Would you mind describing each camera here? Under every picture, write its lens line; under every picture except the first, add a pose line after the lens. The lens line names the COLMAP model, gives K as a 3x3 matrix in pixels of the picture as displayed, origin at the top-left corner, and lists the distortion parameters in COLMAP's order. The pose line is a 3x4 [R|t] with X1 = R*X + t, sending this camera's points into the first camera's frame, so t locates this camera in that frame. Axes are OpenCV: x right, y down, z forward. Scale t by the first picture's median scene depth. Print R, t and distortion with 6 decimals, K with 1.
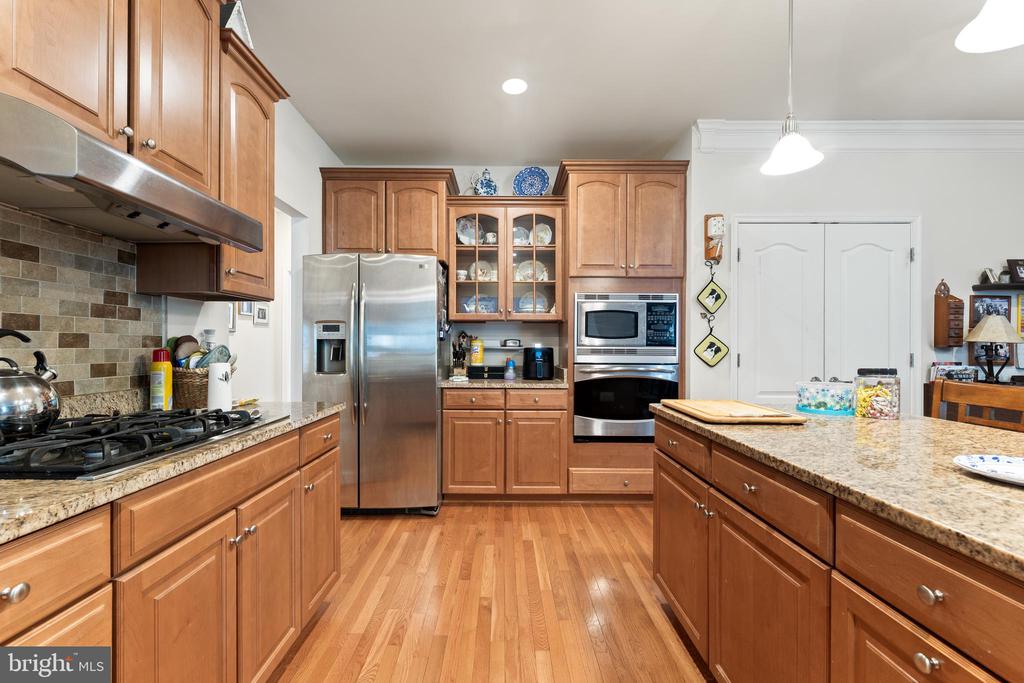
lens RADIAL K [[414.2, 0, 496.5], [0, 414.2, 350.5], [0, 0, 1]] dist [-0.000368, 0.000412]
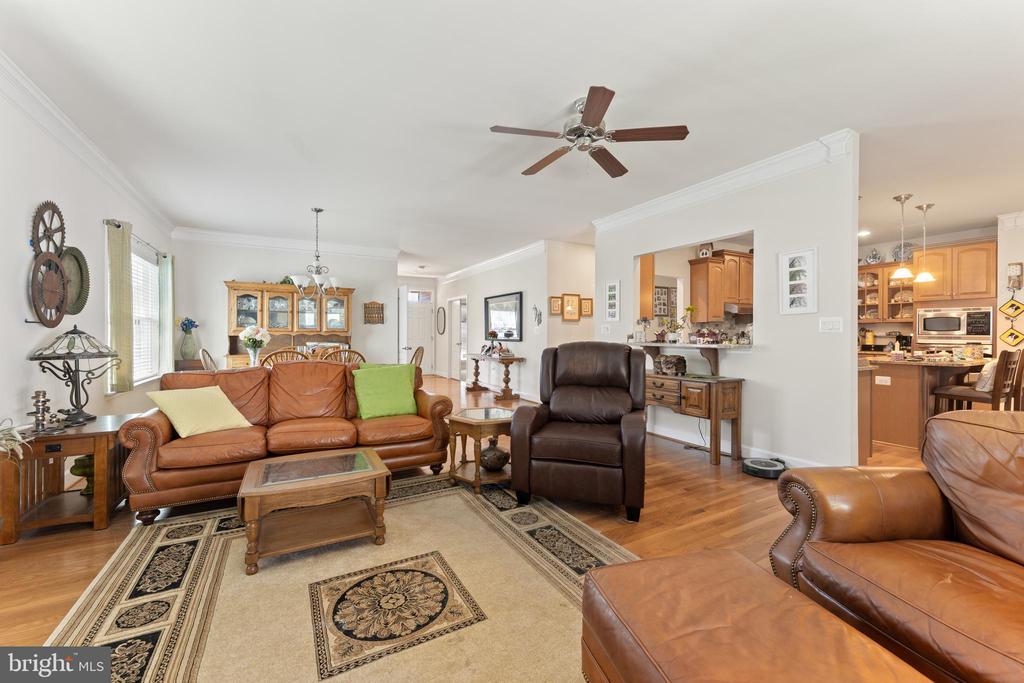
lens RADIAL K [[414.2, 0, 508.1], [0, 414.2, 336.0], [0, 0, 1]] dist [-0.000368, 0.000412]
pose [[0.480001, 0.001477, -0.877267, 1.030245], [-0.007744, 0.999967, -0.002554, 0.015703], [0.877234, 0.008019, 0.479997, -1.790817]]
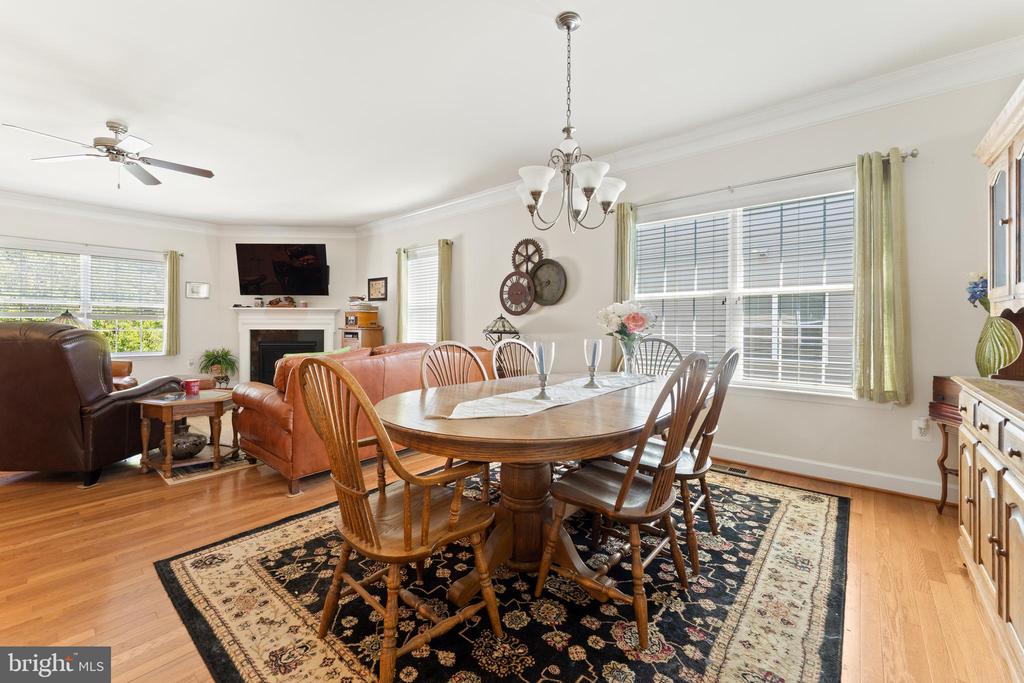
lens RADIAL K [[414.2, 0, 509.7], [0, 414.2, 324.6], [0, 0, 1]] dist [-0.000368, 0.000412]
pose [[-0.761672, -0.004296, 0.647948, -1.301737], [0.000881, 0.999970, 0.007665, 0.026695], [-0.647962, 0.006408, -0.761646, -1.010409]]
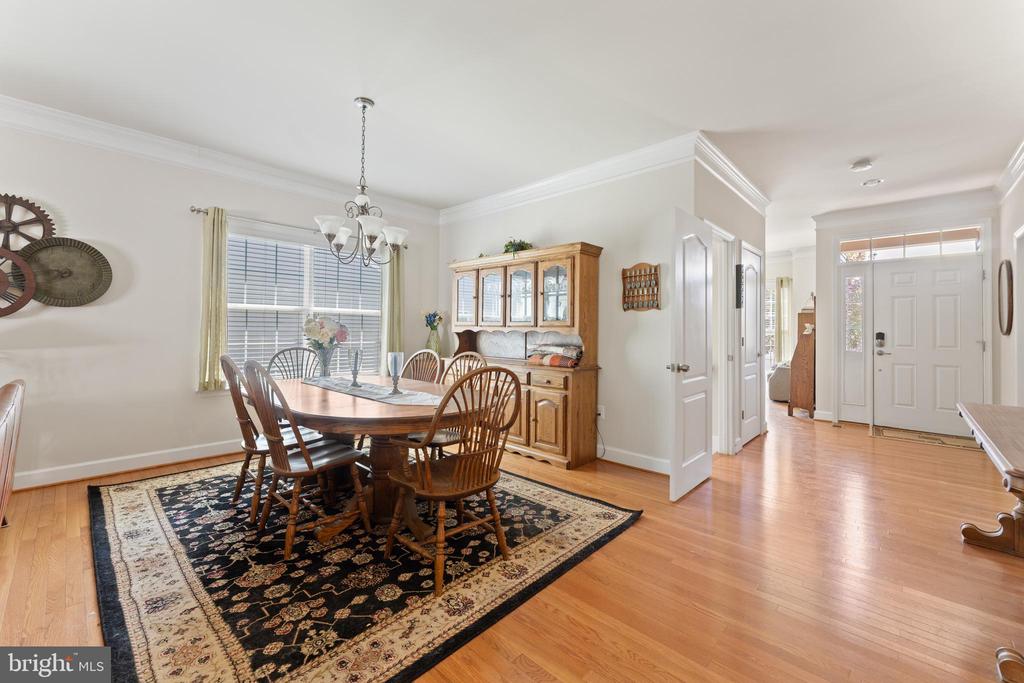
lens RADIAL K [[414.2, 0, 507.8], [0, 414.2, 325.1], [0, 0, 1]] dist [-0.000368, 0.000412]
pose [[-0.691092, -0.020589, -0.722473, -0.436398], [-0.019329, 0.999763, -0.010002, 0.003575], [0.722508, 0.007052, -0.691326, -0.742099]]
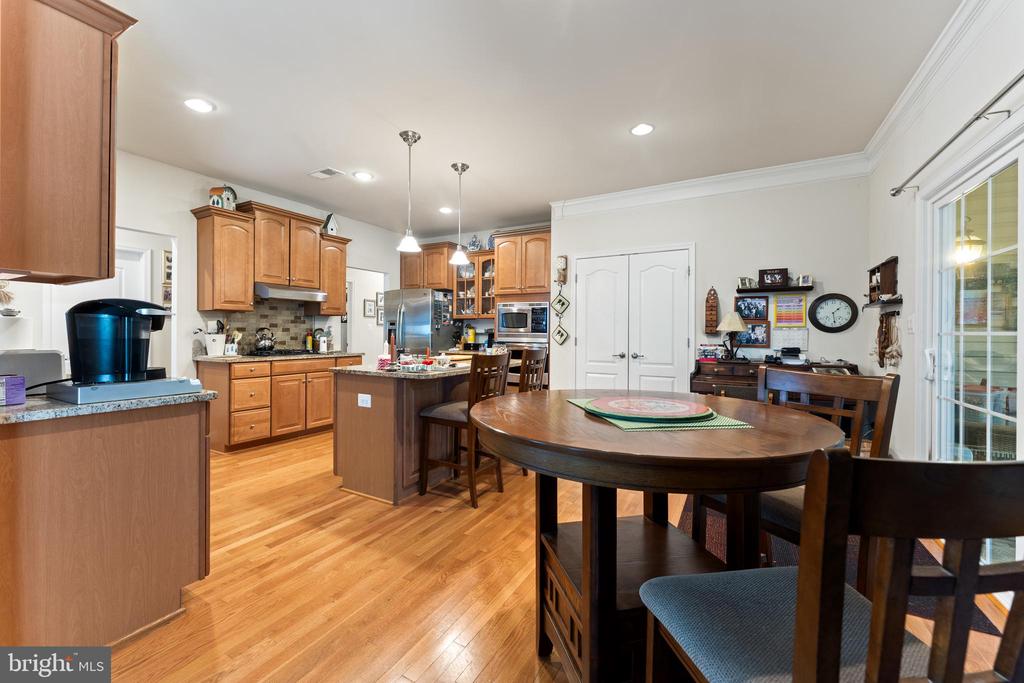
lens RADIAL K [[414.2, 0, 511.3], [0, 414.2, 334.3], [0, 0, 1]] dist [-0.000368, 0.000412]
pose [[0.872460, 0.005406, -0.488656, 1.147705], [-0.009534, 0.999937, -0.005961, 0.008263], [0.488593, 0.009860, 0.872456, -0.569105]]
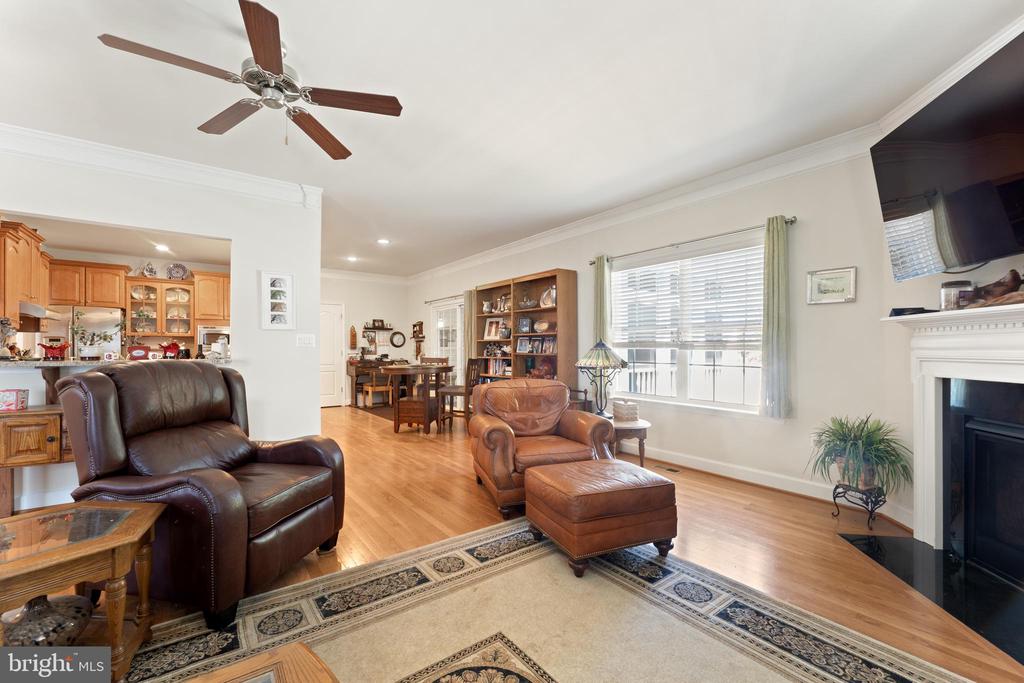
lens RADIAL K [[428.9, 0, 507.7], [0, 428.9, 349.6], [0, 0, 1]] dist [-0.001411, 0.000349]
pose [[0.806507, -0.003375, 0.591215, 0.170824], [0.005801, 0.999981, -0.002205, 0.013397], [-0.591197, 0.005208, 0.806511, -2.027531]]
